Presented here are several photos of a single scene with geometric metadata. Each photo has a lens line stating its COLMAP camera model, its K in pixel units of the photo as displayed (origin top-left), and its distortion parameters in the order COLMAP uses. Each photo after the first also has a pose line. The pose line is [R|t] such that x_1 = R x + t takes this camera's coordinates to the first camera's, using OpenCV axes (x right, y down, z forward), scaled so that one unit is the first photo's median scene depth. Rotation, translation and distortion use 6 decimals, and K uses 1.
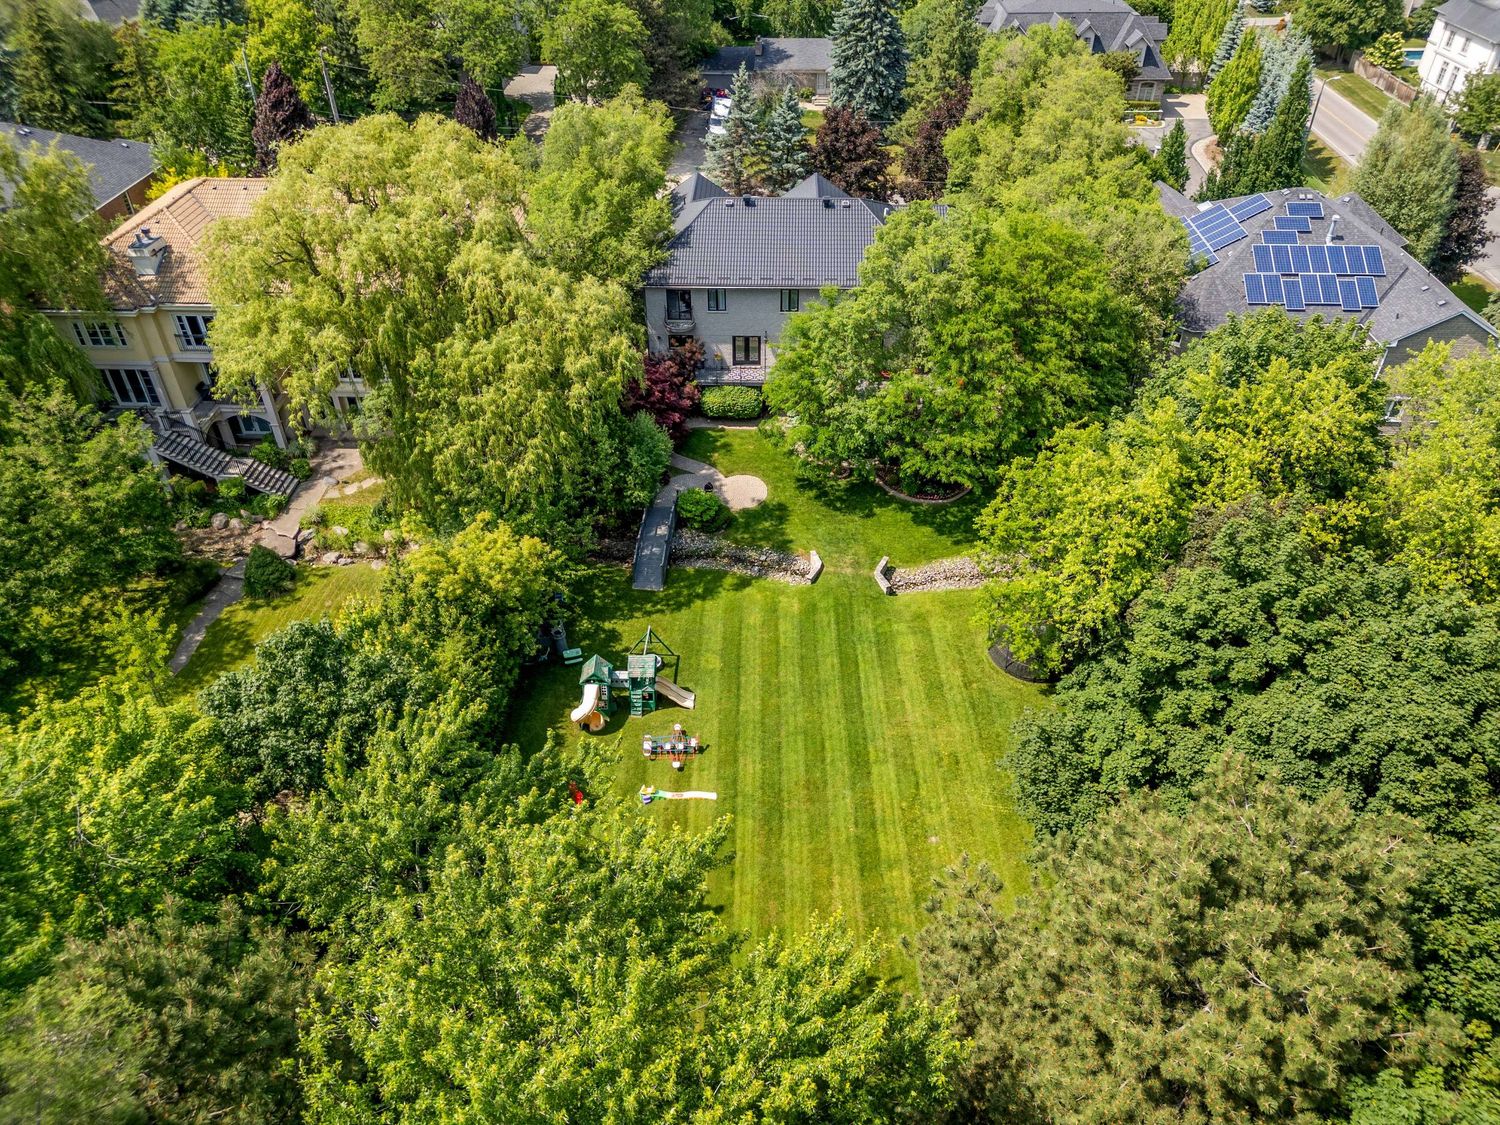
lens RADIAL K [[1052.5, 0, 747.3], [0, 1052.5, 568.3], [0, 0, 1]] dist [0.059190, -0.049858]
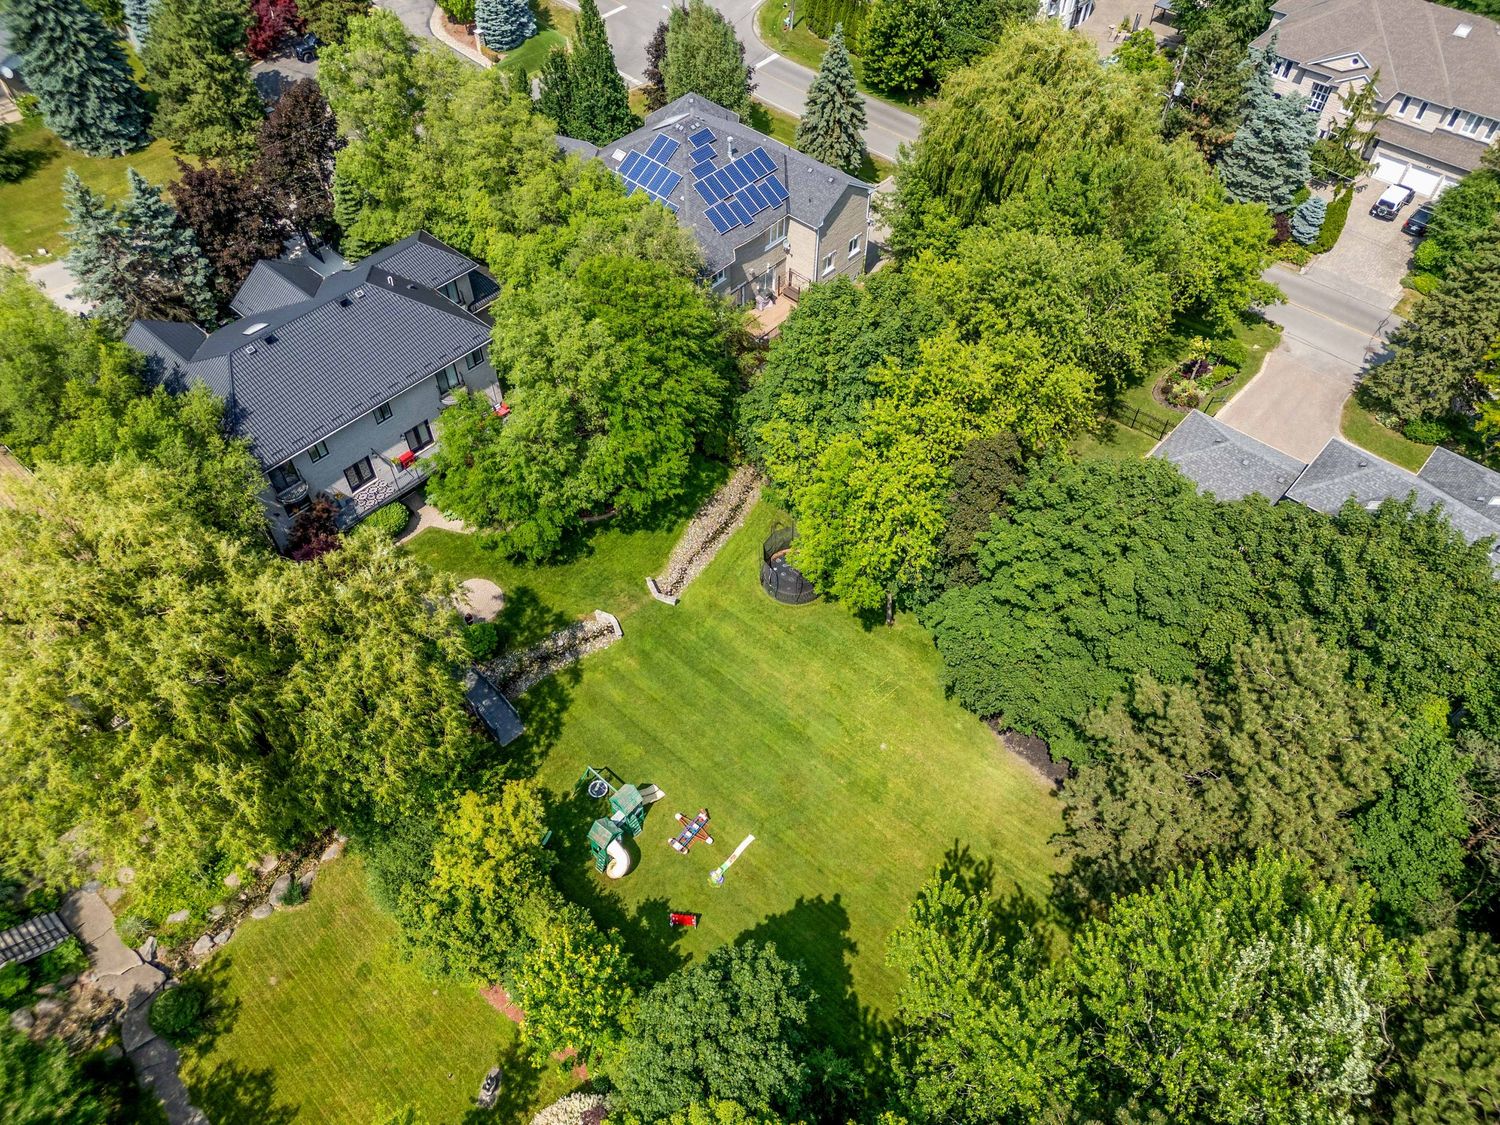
lens RADIAL K [[1052.5, 0, 754.0], [0, 1052.5, 561.8], [0, 0, 1]] dist [0.059190, -0.049858]
pose [[0.643205, -0.583283, 0.496053, -0.362132], [0.463793, 0.812265, 0.353724, -0.385342], [-0.609248, 0.002549, 0.792976, 0.006565]]
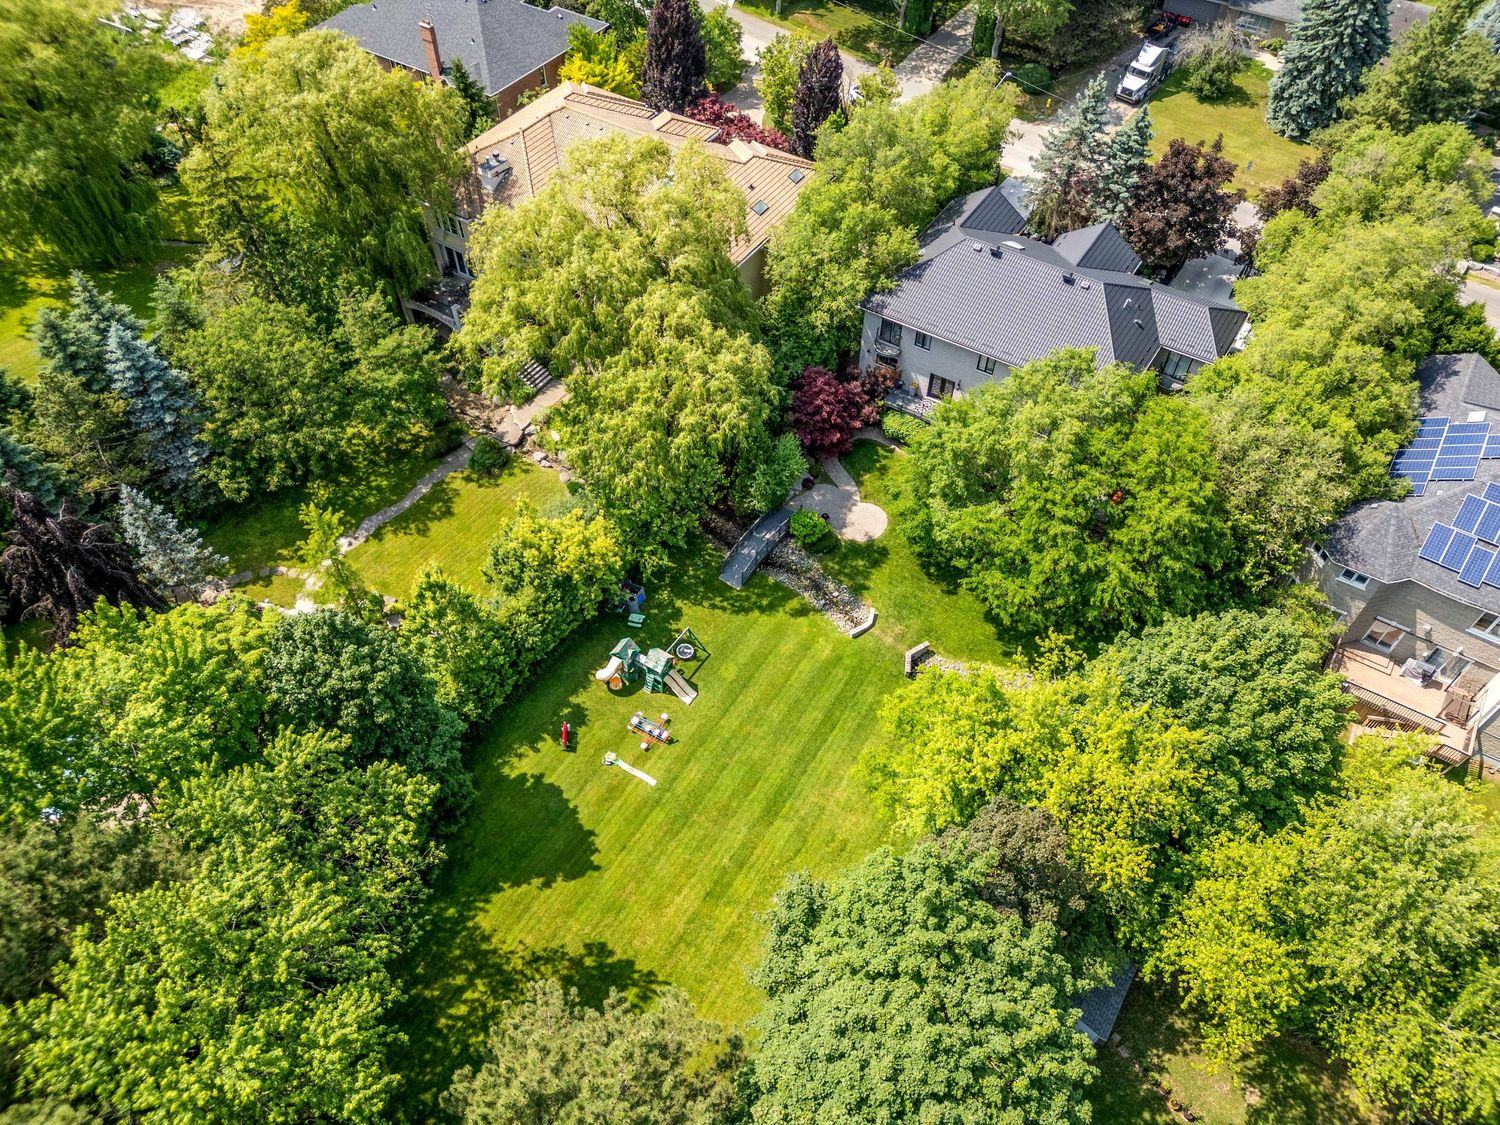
lens RADIAL K [[1052.5, 0, 743.0], [0, 1052.5, 565.0], [0, 0, 1]] dist [0.059190, -0.049858]
pose [[0.855509, 0.403698, -0.324241, 0.295676], [-0.324368, 0.905948, 0.272111, -0.327048], [0.403596, -0.127620, 0.905993, -0.075489]]
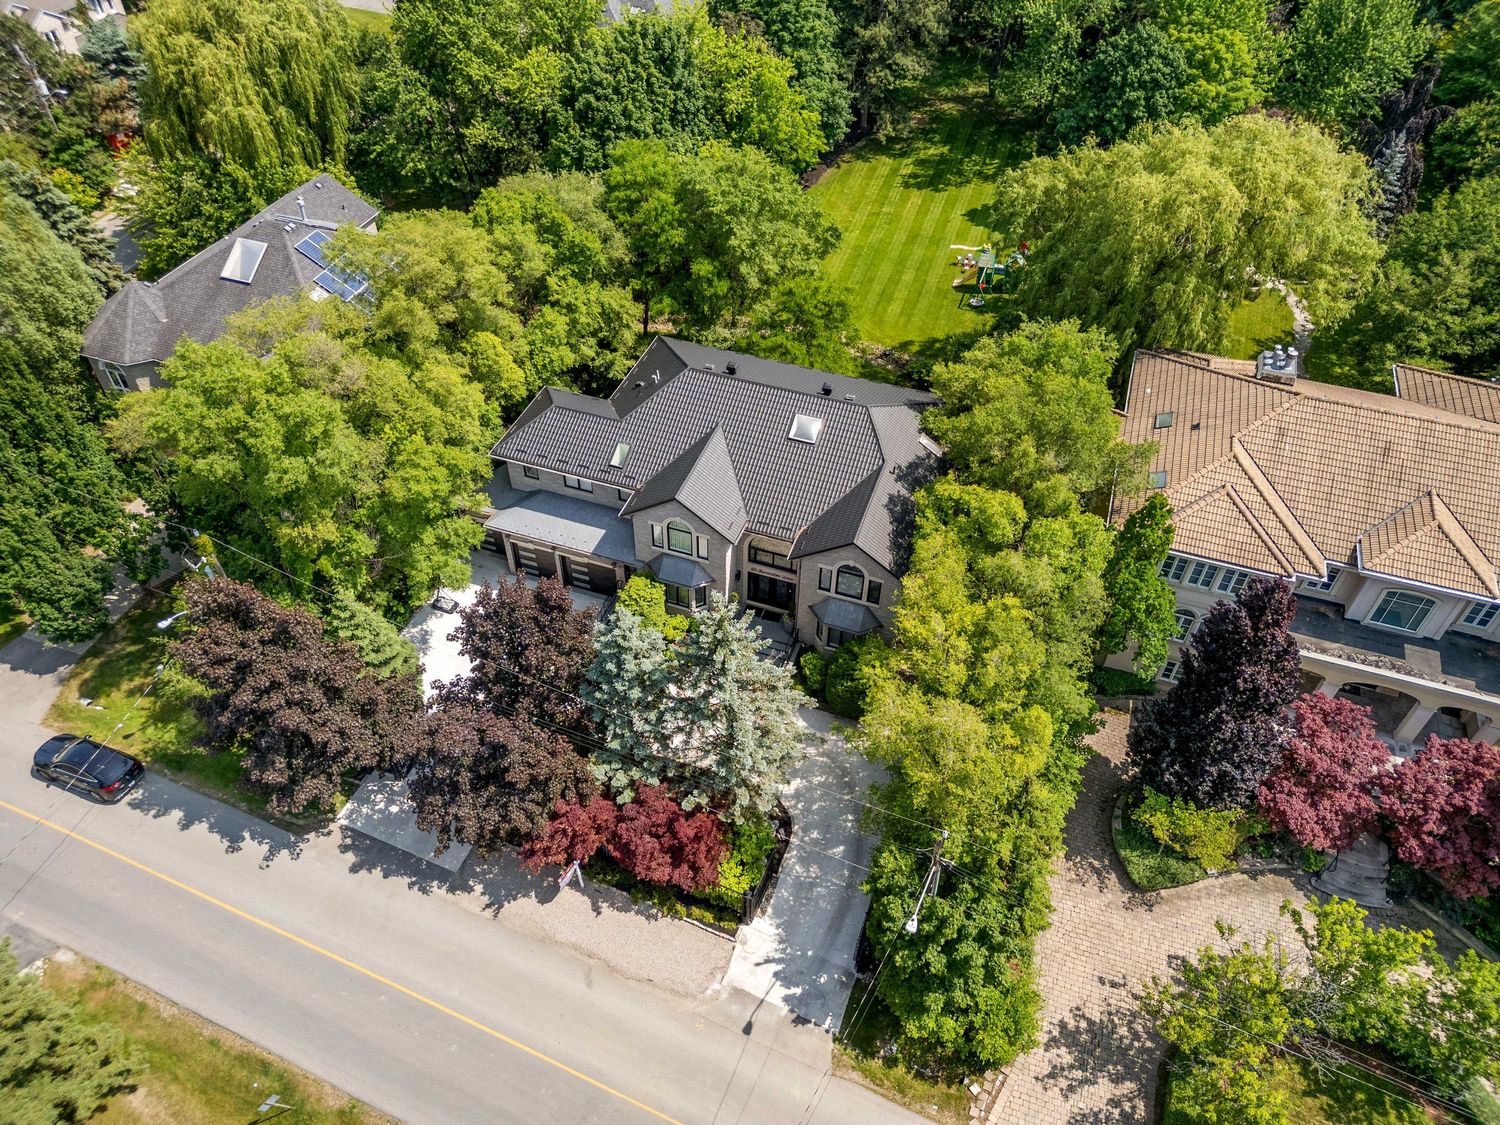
lens RADIAL K [[1052.5, 0, 743.2], [0, 1052.5, 568.3], [0, 0, 1]] dist [0.059190, -0.049858]
pose [[-0.954443, -0.209568, 0.212416, -0.159104], [0.183556, 0.148899, 0.971667, -1.309065], [-0.235259, 0.966390, -0.103649, 1.471945]]
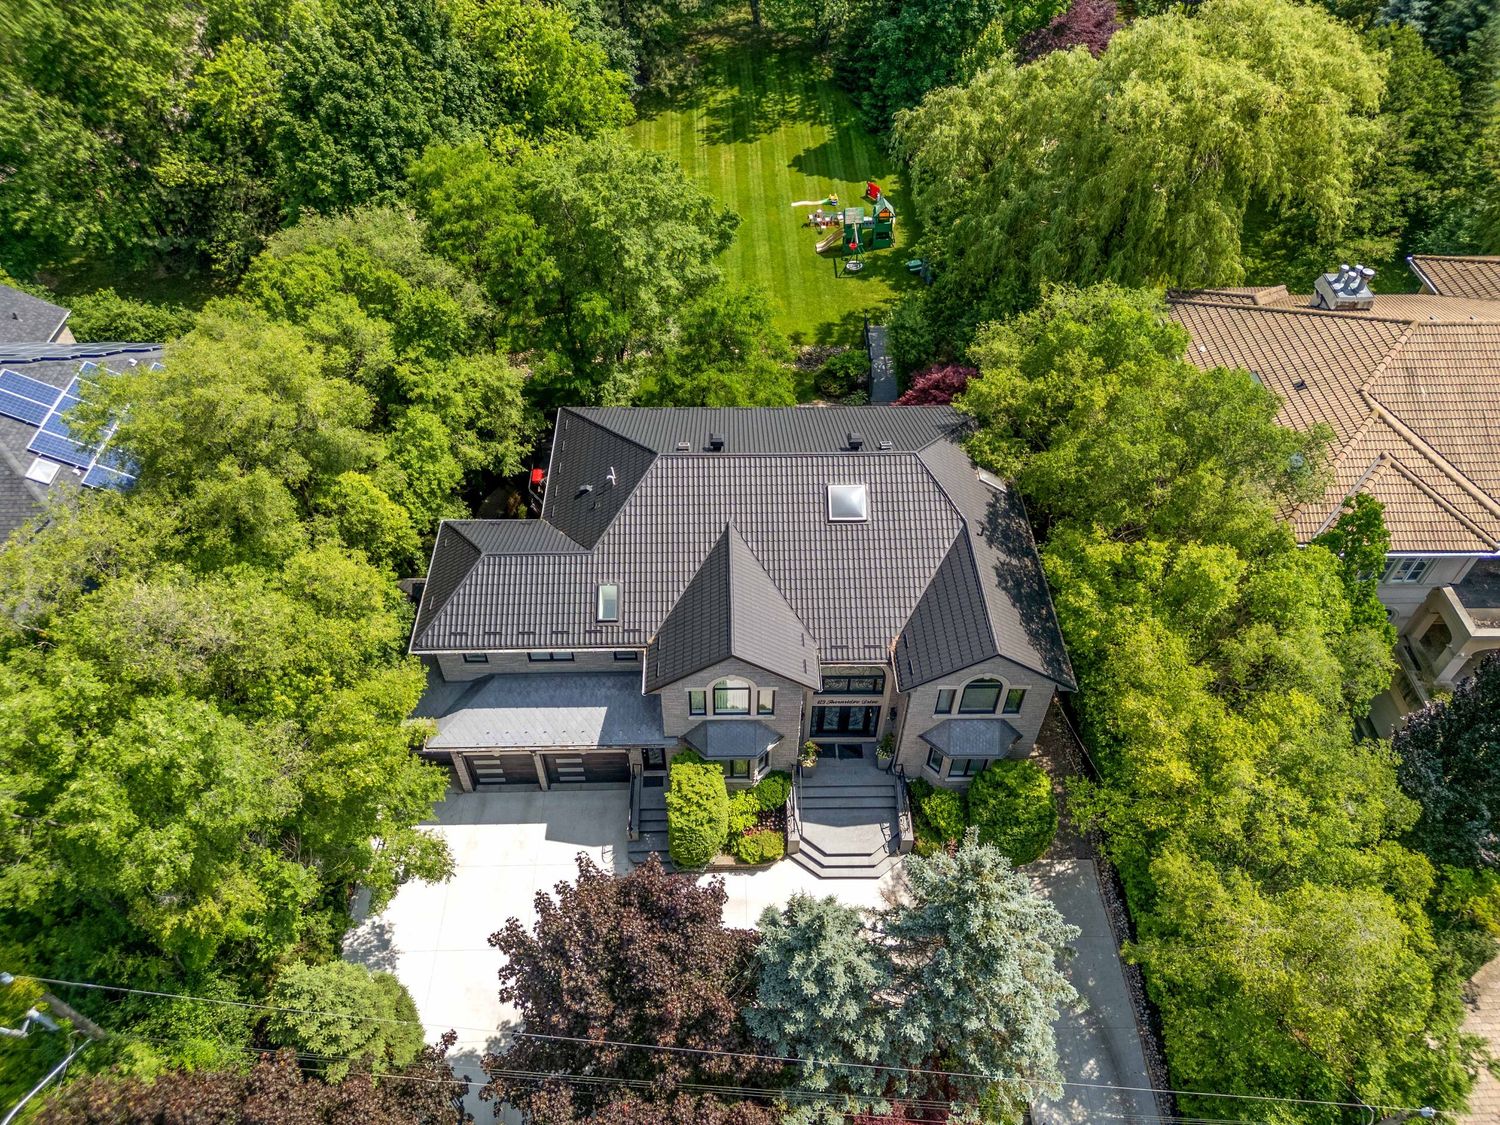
lens RADIAL K [[1052.5, 0, 746.6], [0, 1052.5, 569.5], [0, 0, 1]] dist [0.059190, -0.049858]
pose [[-0.998467, 0.045371, -0.031697, 0.097637], [-0.027918, 0.081616, 0.996273, -1.091763], [0.047789, 0.995631, -0.080224, 1.339944]]
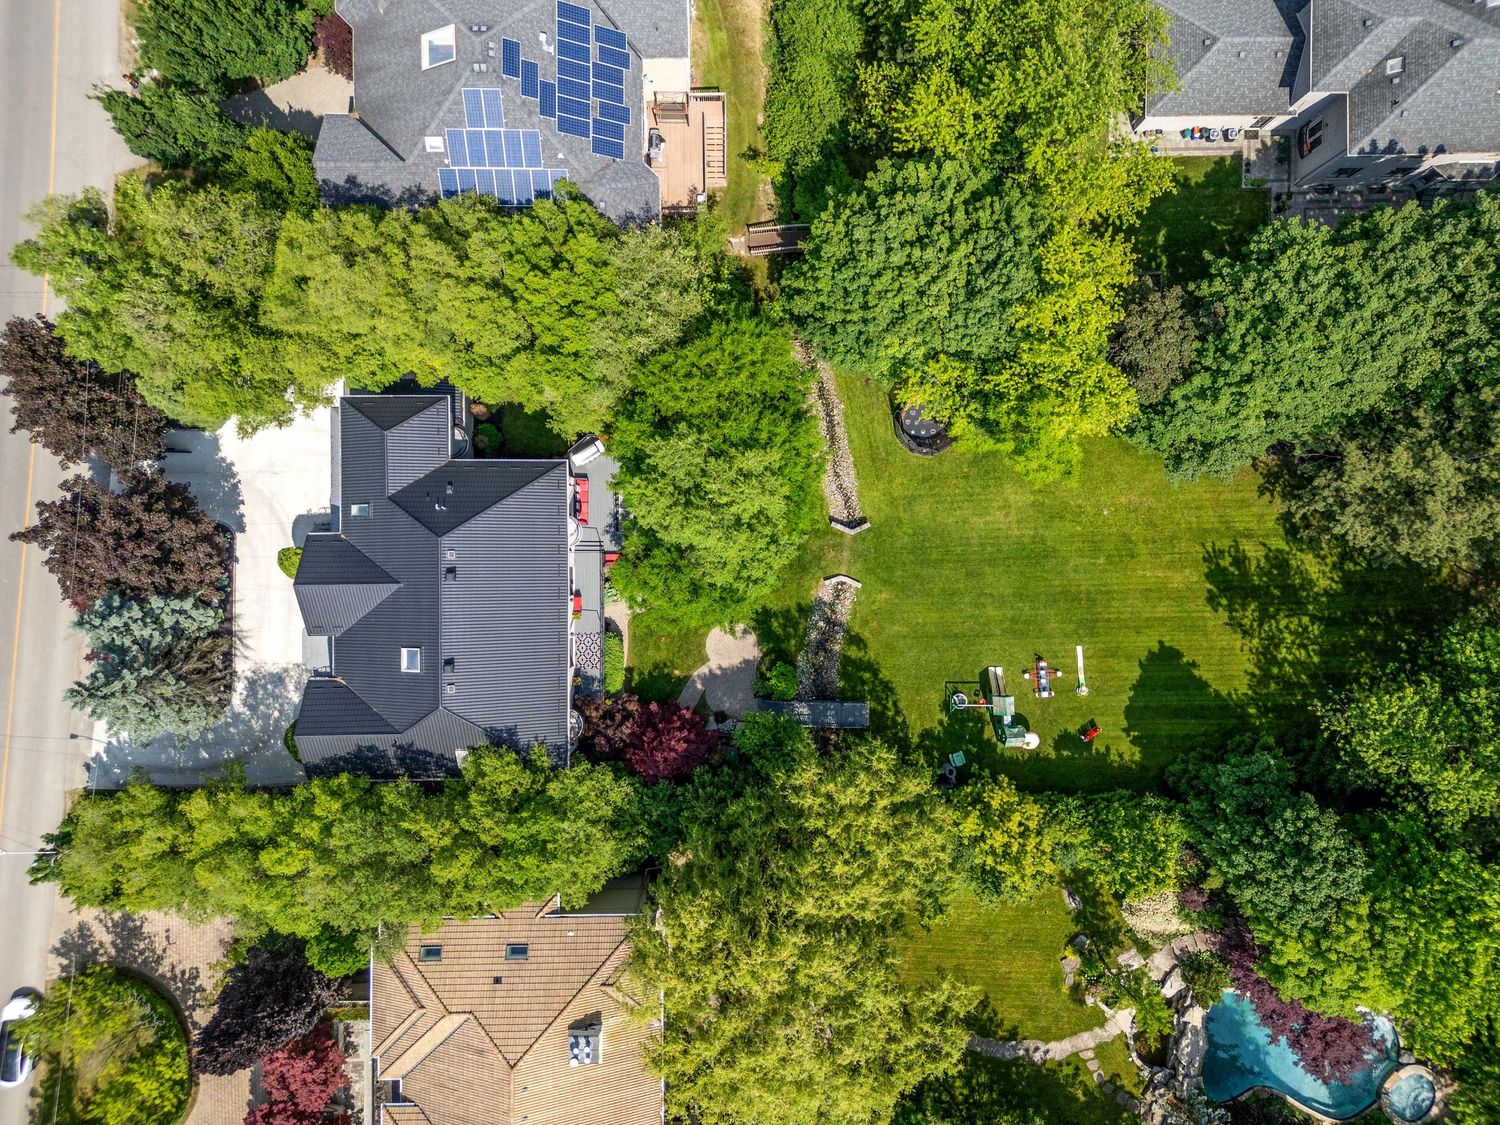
lens RADIAL K [[1052.5, 0, 743.3], [0, 1052.5, 563.2], [0, 0, 1]] dist [0.059190, -0.049858]
pose [[-0.041383, -0.999143, 0.000193, 0.091479], [0.607558, -0.025010, 0.793881, -1.063528], [-0.793197, 0.032970, 0.608072, 0.339732]]
